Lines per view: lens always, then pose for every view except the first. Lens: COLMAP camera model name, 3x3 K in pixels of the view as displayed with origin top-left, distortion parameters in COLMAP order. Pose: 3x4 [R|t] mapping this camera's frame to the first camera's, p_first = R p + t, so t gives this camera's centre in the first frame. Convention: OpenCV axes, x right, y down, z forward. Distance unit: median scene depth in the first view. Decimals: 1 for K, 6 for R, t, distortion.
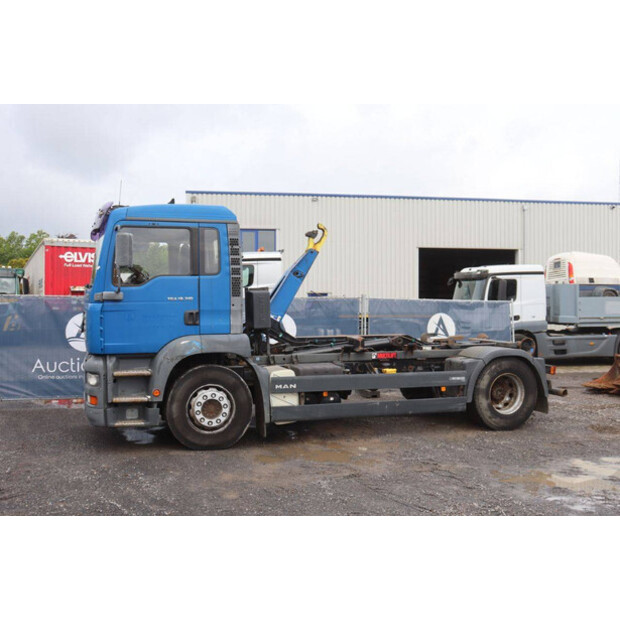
lens RADIAL K [[654.4, 0, 310.0], [0, 654.4, 310.0], [0, 0, 1]] dist [-0.090367, 0.176088]
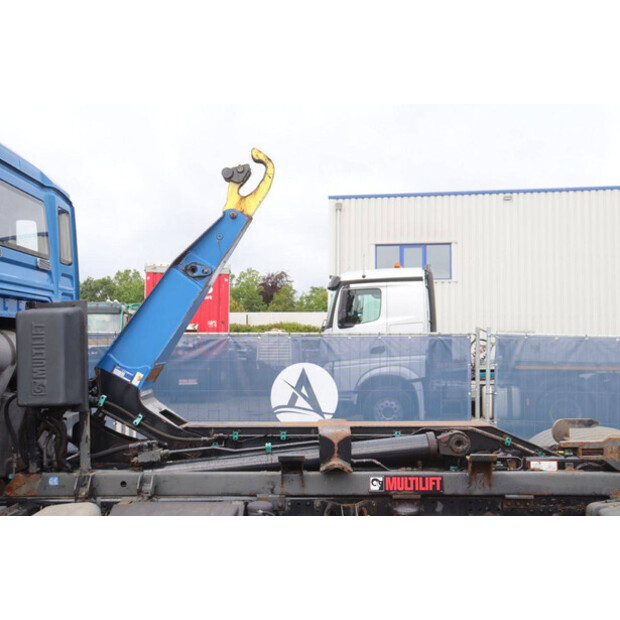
lens RADIAL K [[741.2, 0, 310.0], [0, 741.2, 310.0], [0, 0, 1]] dist [0.008253, 0.075488]
pose [[0.944643, -0.012591, -0.327859, 0.205947], [-0.007461, 0.998181, -0.059830, -0.002825], [0.328015, 0.058964, 0.942830, 0.593793]]
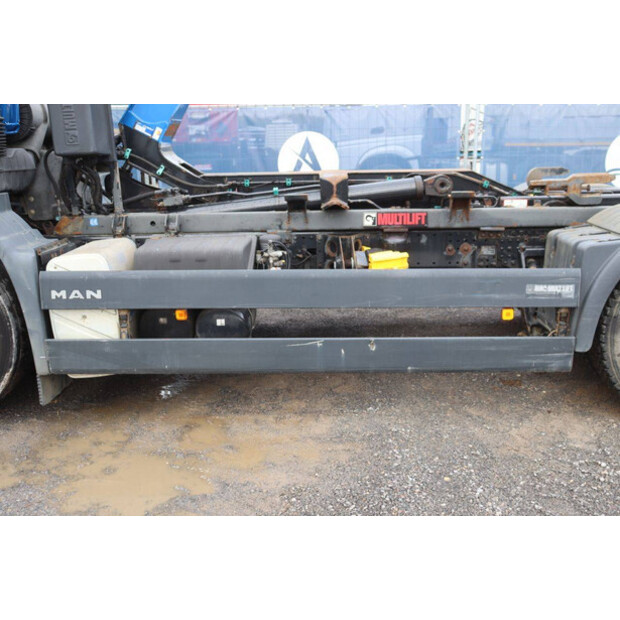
lens RADIAL K [[681.7, 0, 310.0], [0, 681.7, 310.0], [0, 0, 1]] dist [-0.039683, 0.032209]
pose [[0.941834, 0.068703, -0.328980, 0.216860], [0.010586, 0.972331, 0.233367, 0.023521], [0.335911, -0.223275, 0.915048, 0.571967]]
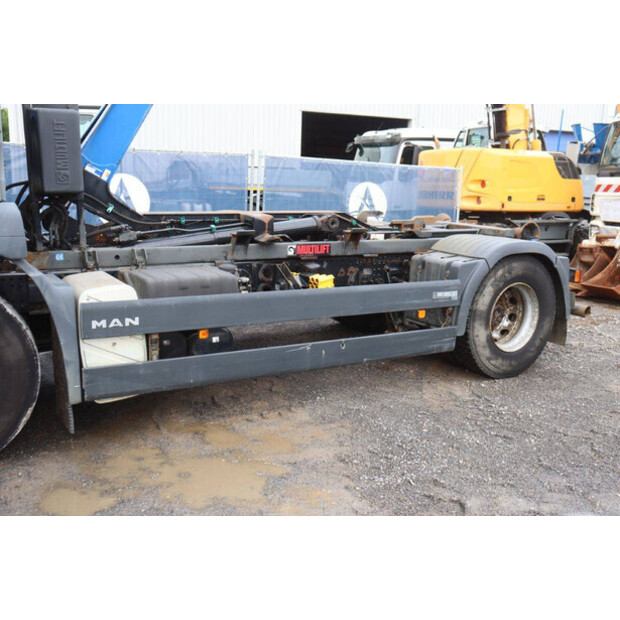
lens RADIAL K [[637.3, 0, 310.0], [0, 637.3, 310.0], [0, 0, 1]] dist [-0.102161, 0.228863]
pose [[0.977885, -0.013151, 0.208729, 0.002662], [-0.026413, 0.982265, 0.185628, 0.021011], [-0.207468, -0.187036, 0.960195, 0.488985]]
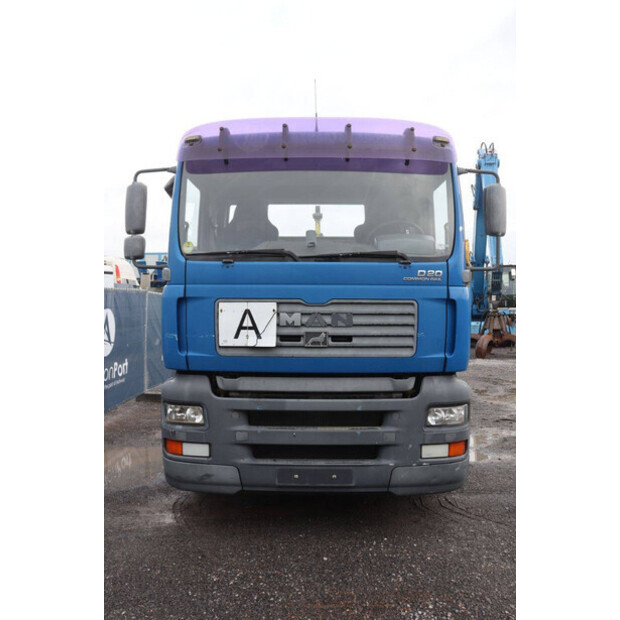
lens RADIAL K [[505.8, 0, 310.0], [0, 505.8, 310.0], [0, 0, 1]] dist [-0.139085, 0.007882]
pose [[0.340613, -0.012784, 0.940117, -0.666476], [0.011639, 0.999888, 0.009379, 0.004185], [-0.940131, 0.007747, 0.340724, 0.801568]]
